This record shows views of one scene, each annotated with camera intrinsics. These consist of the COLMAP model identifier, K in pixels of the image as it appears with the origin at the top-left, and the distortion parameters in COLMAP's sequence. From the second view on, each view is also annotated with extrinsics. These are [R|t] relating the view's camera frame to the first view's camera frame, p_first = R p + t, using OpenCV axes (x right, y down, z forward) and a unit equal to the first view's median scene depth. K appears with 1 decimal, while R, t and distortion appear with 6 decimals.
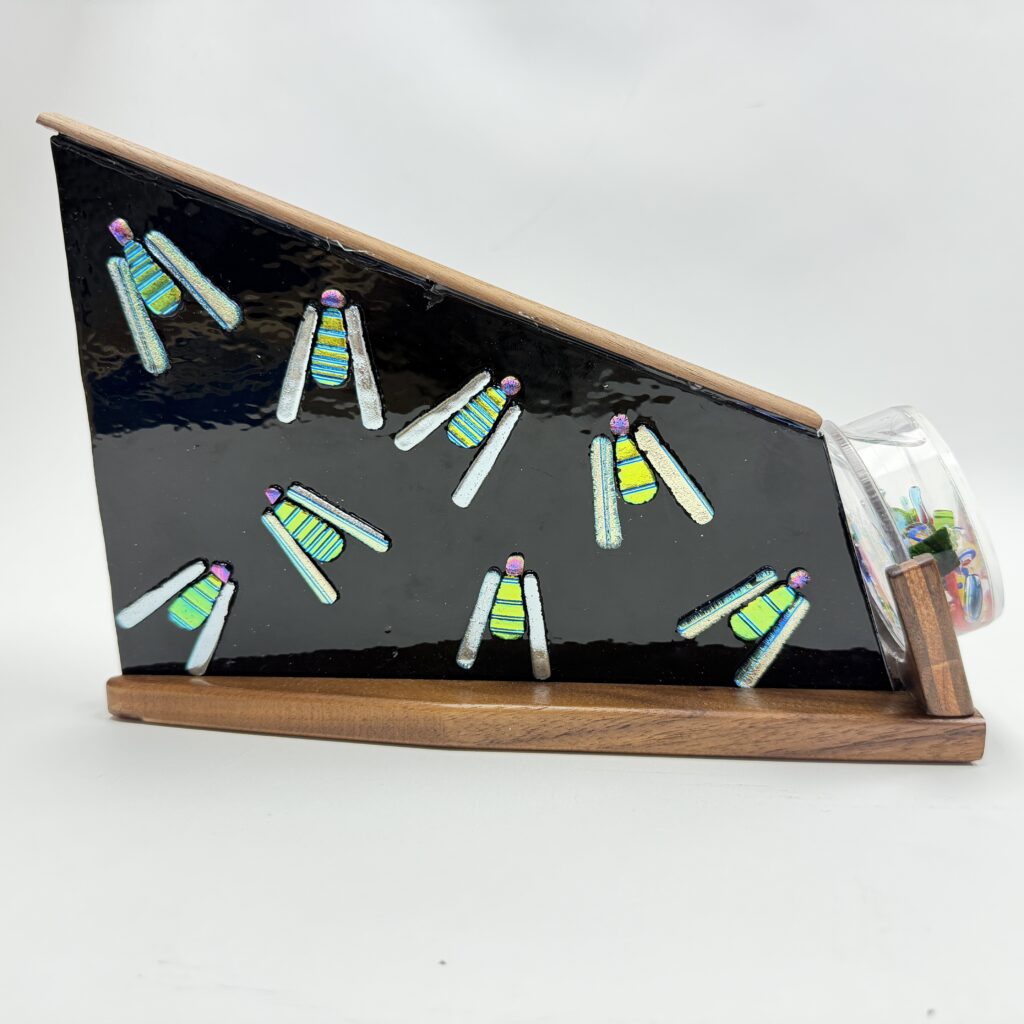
lens RADIAL K [[951.6, 0, 510.8], [0, 951.6, 522.5], [0, 0, 1]] dist [0.129200, -0.329702]
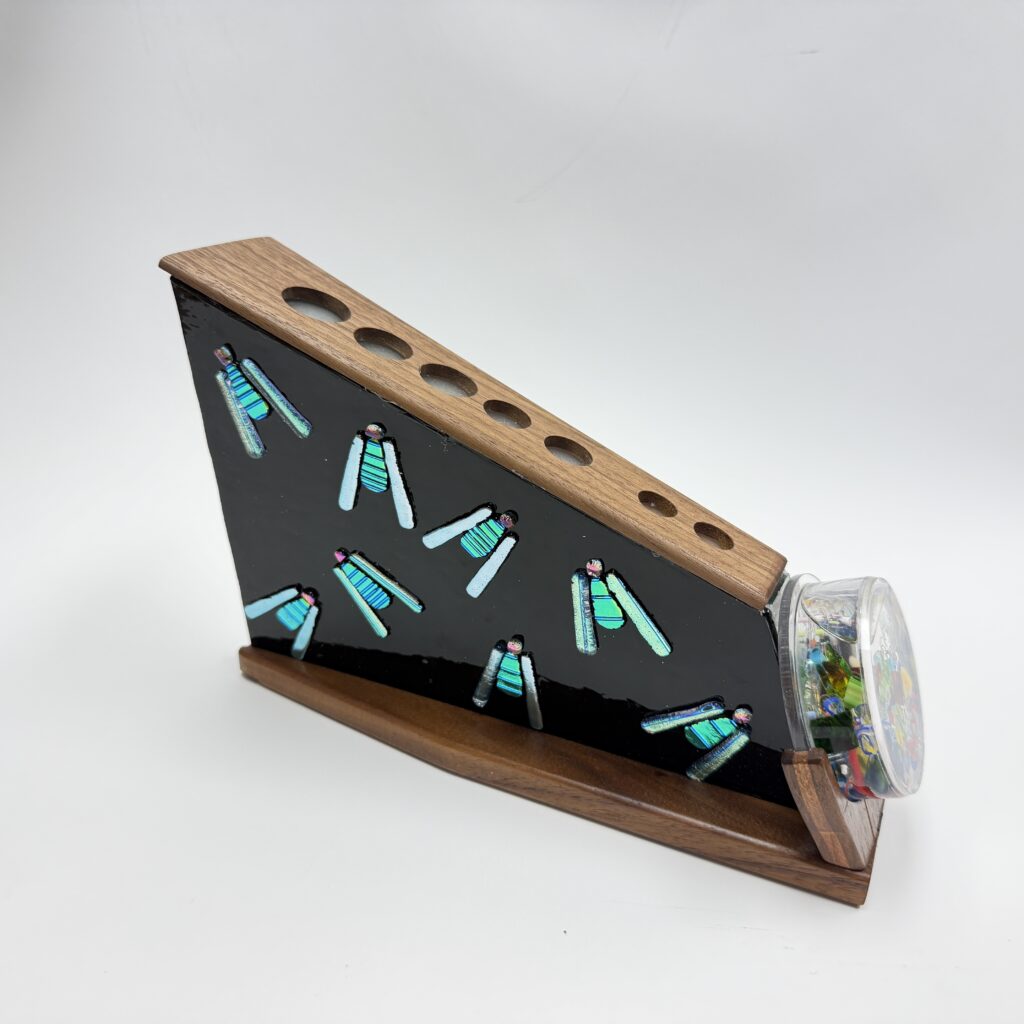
lens RADIAL K [[951.6, 0, 510.8], [0, 951.6, 522.5], [0, 0, 1]] dist [0.129200, -0.329702]
pose [[0.943092, 0.163374, -0.289631, 0.331836], [-0.081706, 0.958135, 0.274411, -0.447534], [0.322338, -0.235130, 0.916958, -0.077785]]
